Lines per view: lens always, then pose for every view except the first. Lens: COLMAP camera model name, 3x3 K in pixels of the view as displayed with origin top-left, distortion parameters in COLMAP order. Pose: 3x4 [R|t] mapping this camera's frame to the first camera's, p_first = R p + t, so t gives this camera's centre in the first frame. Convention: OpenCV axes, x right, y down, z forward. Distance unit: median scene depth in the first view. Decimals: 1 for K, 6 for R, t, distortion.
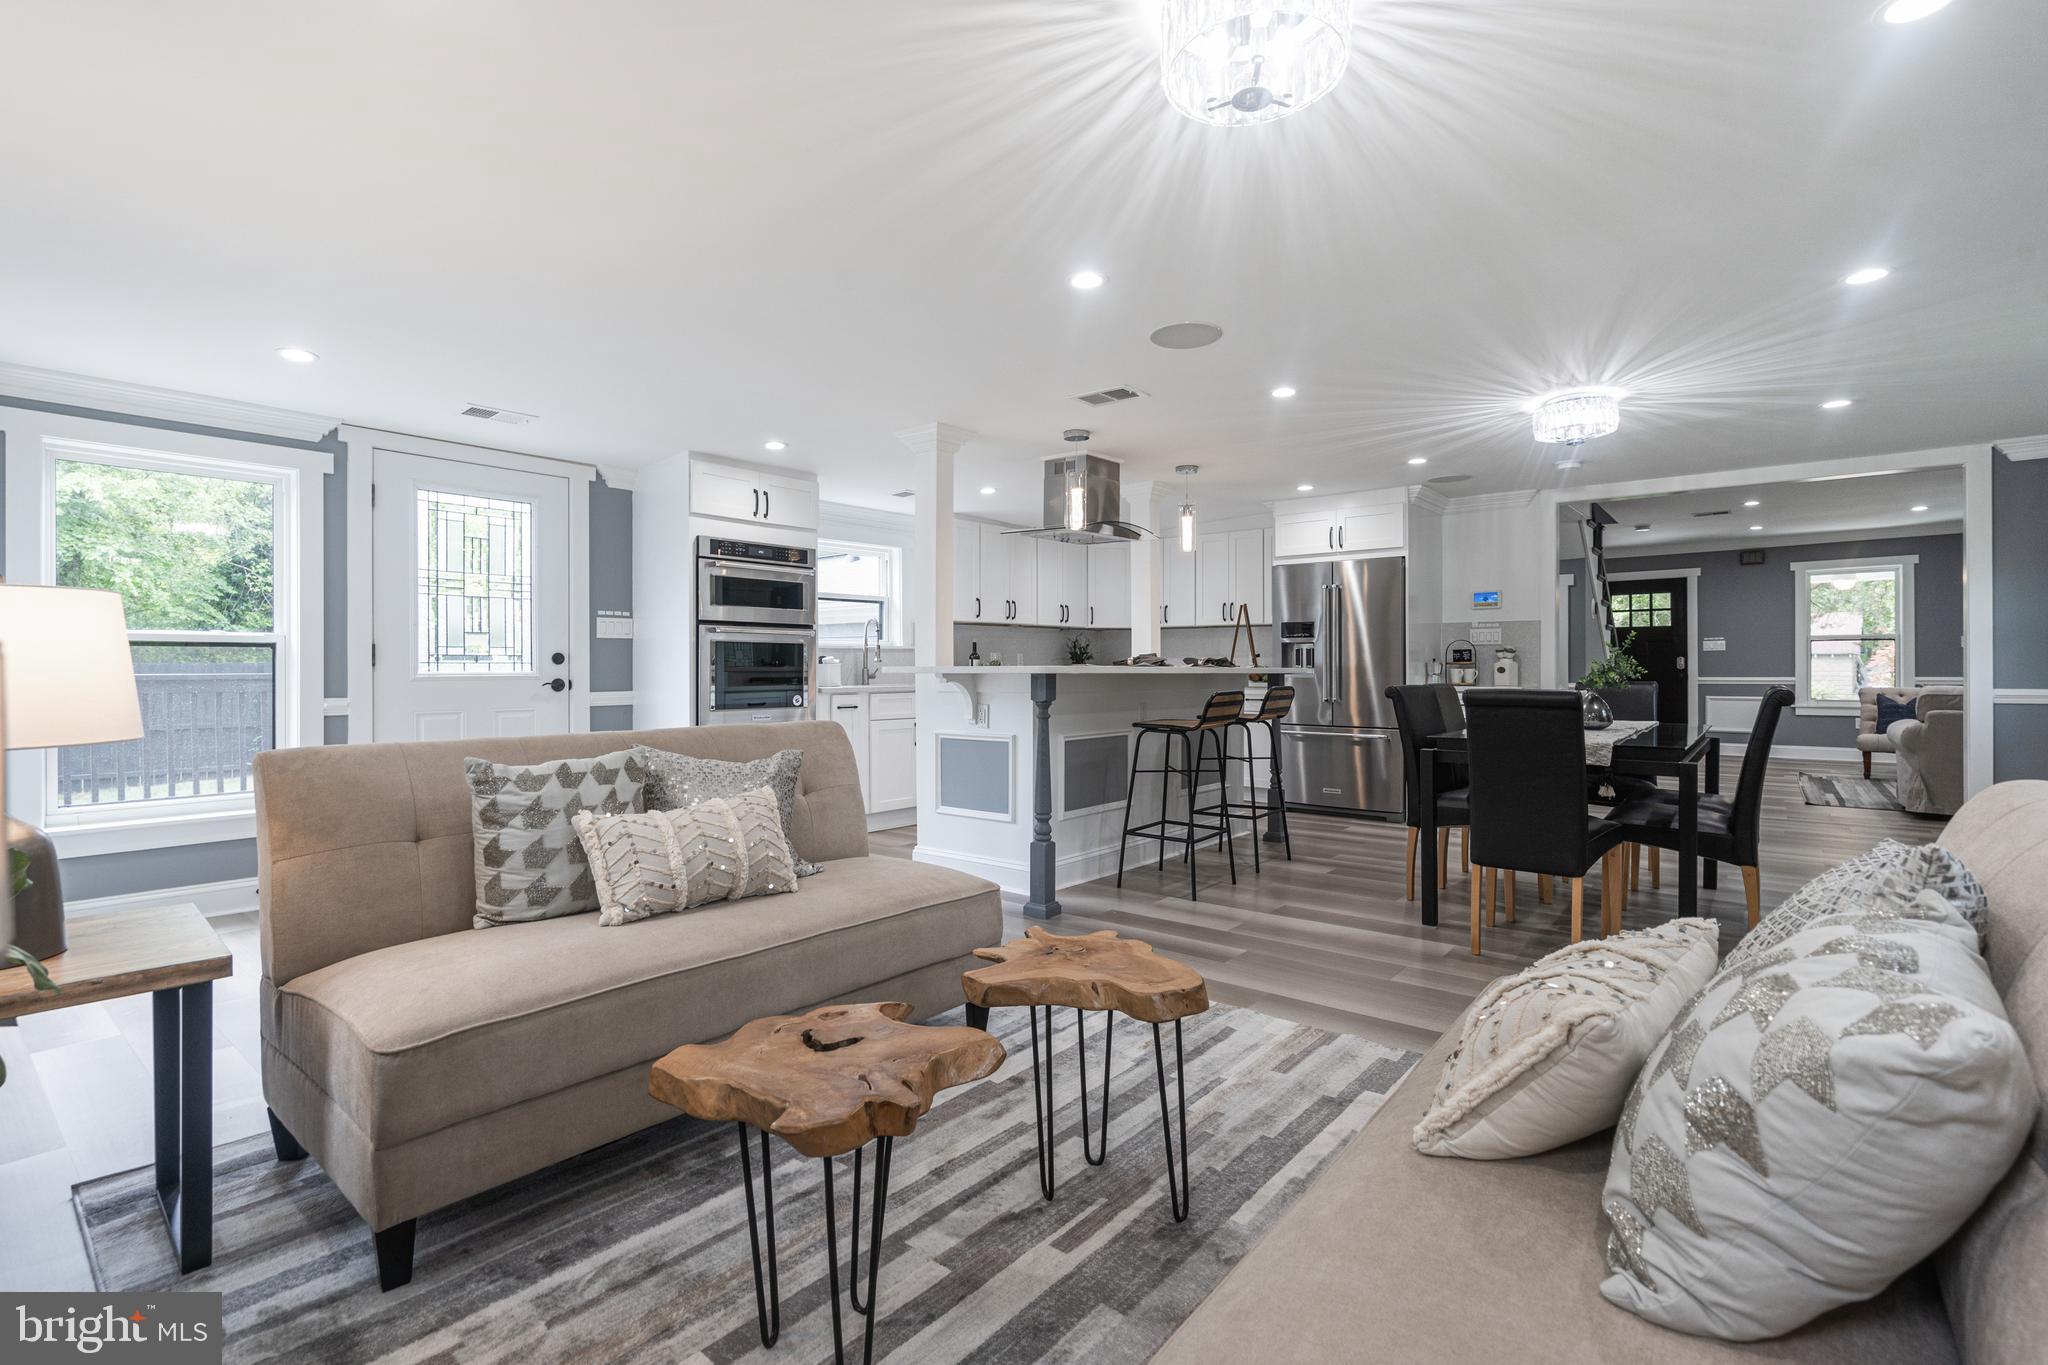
lens RADIAL K [[929.1, 0, 1030.1], [0, 929.1, 676.6], [0, 0, 1]] dist [-0.009567, 0.003265]
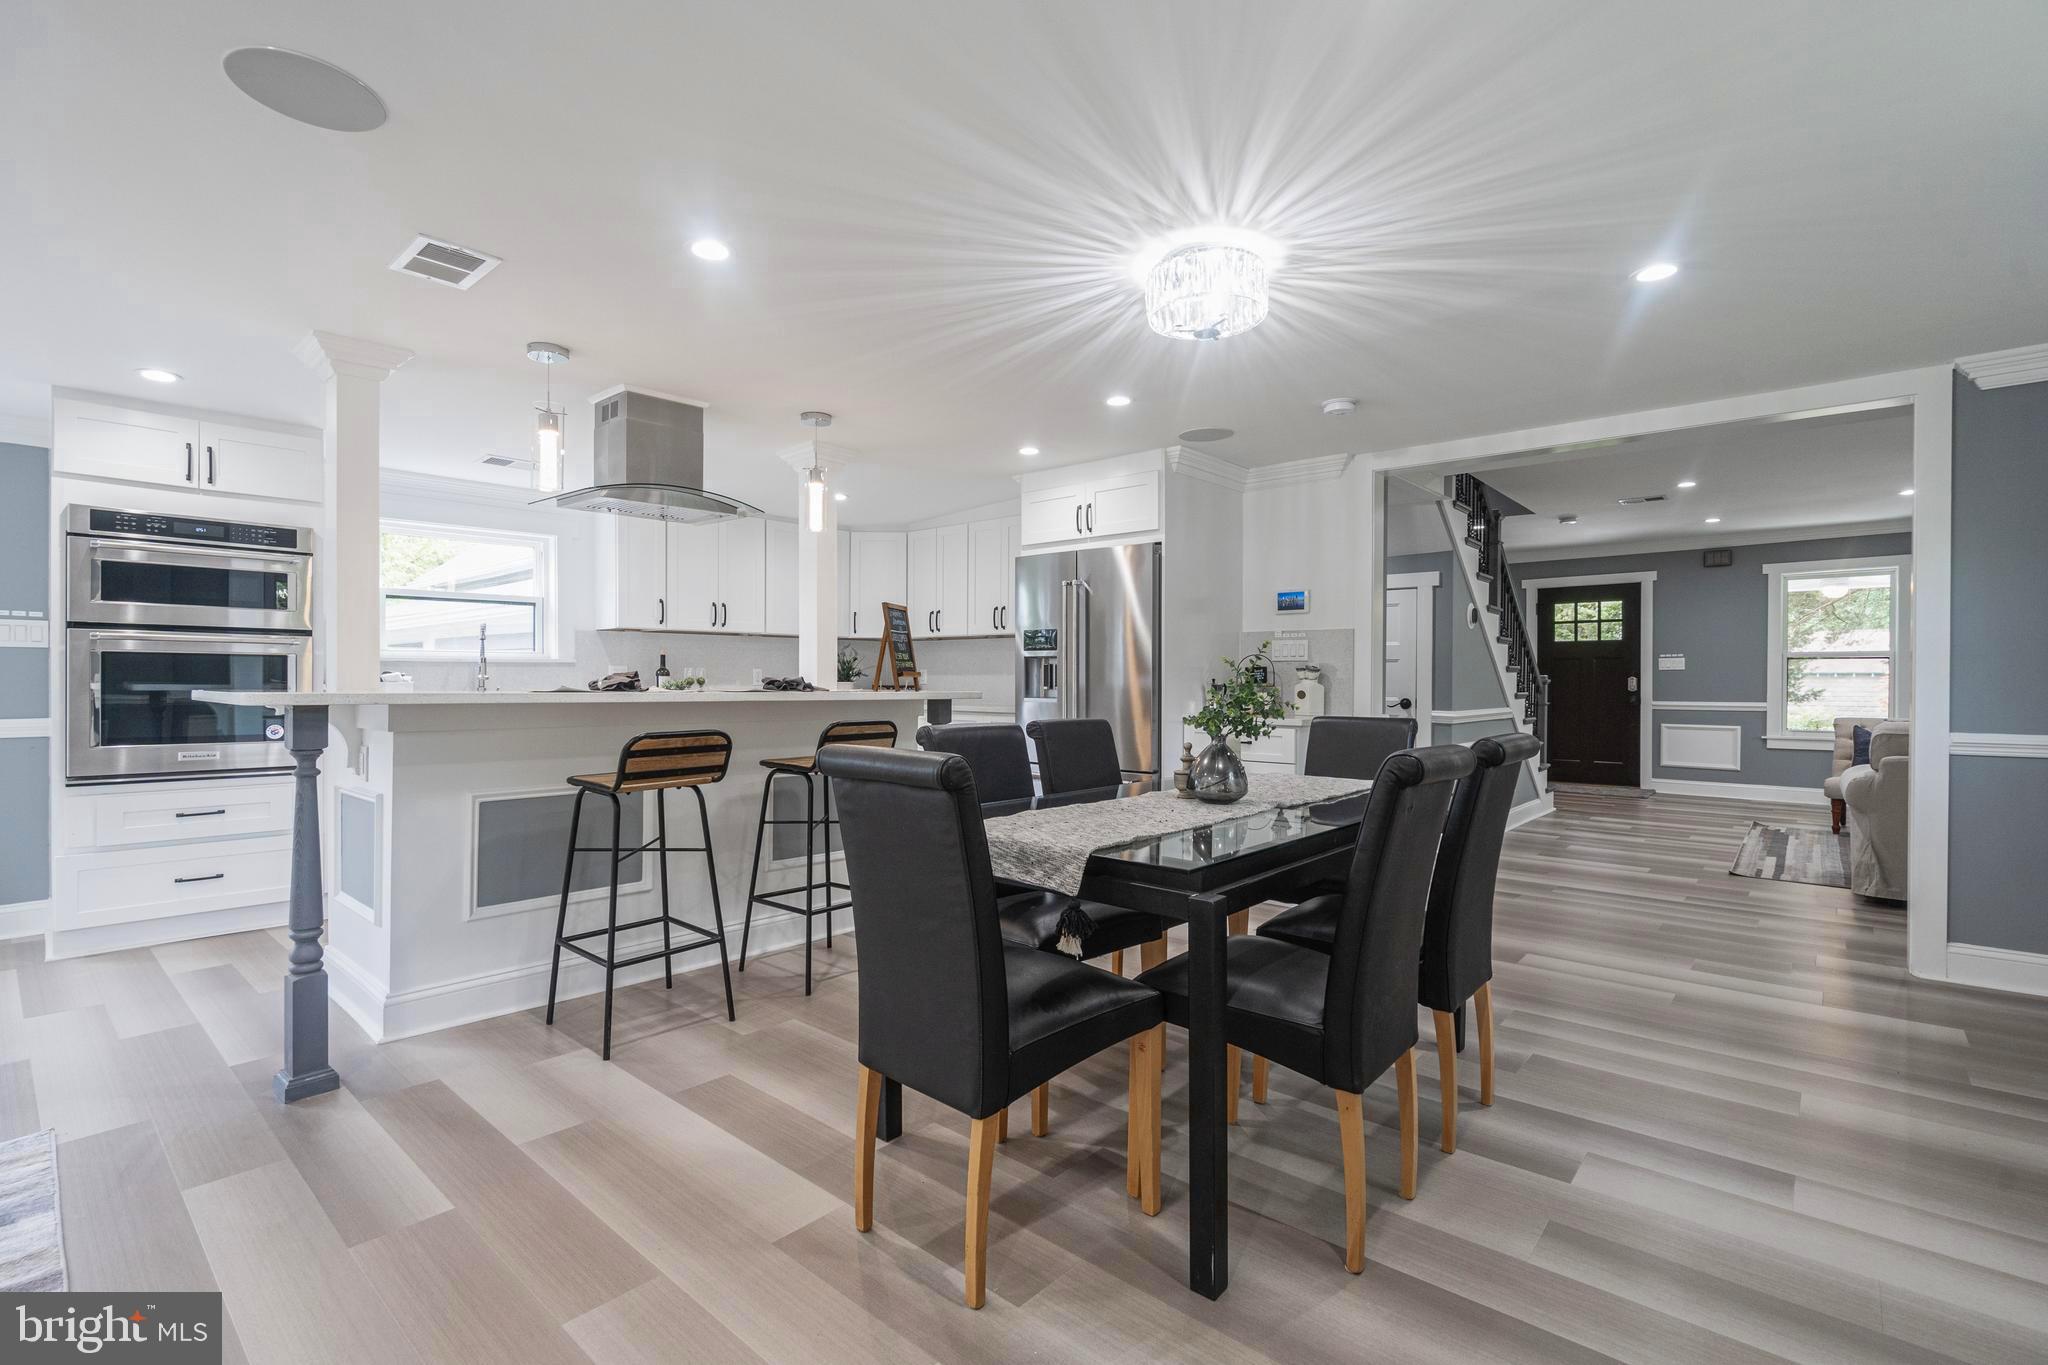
lens RADIAL K [[929.1, 0, 1013.5], [0, 929.1, 689.1], [0, 0, 1]] dist [-0.009567, 0.003265]
pose [[0.999204, 0.006336, -0.039385, 0.324076], [-0.006382, 0.999979, -0.001054, -0.010071], [0.039378, 0.001304, 0.999224, 0.253567]]
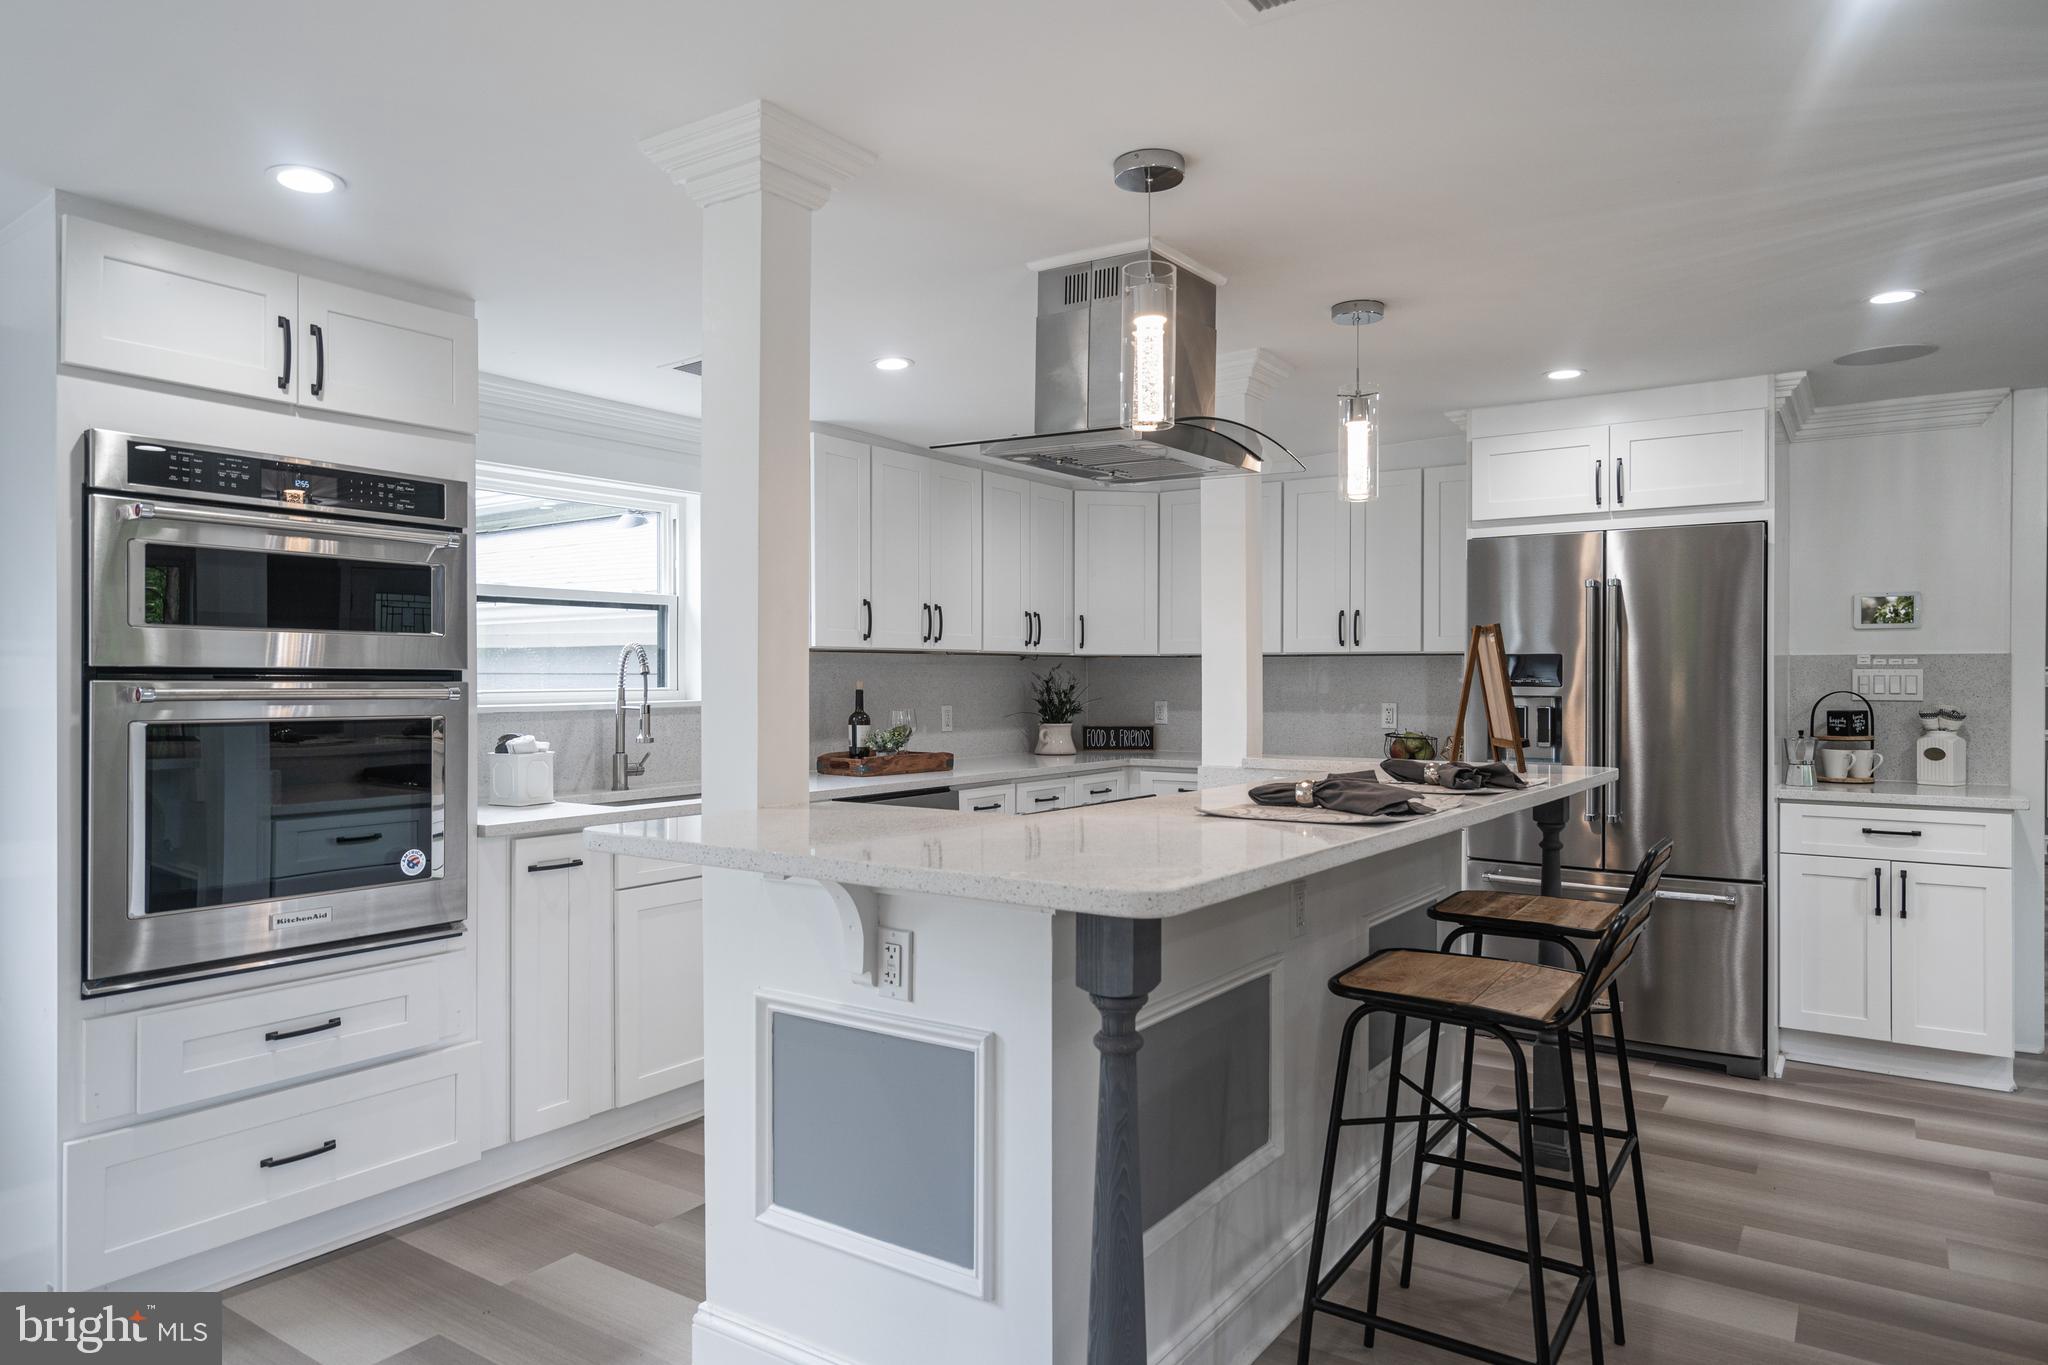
lens RADIAL K [[1263.8, 0, 1032.7], [0, 1263.8, 686.7], [0, 0, 1]] dist [0.008444, 0.002479]
pose [[0.996565, 0.001471, 0.082804, -0.028373], [-0.000943, 0.999979, -0.006410, -0.040709], [-0.082811, 0.006310, 0.996545, 0.389232]]
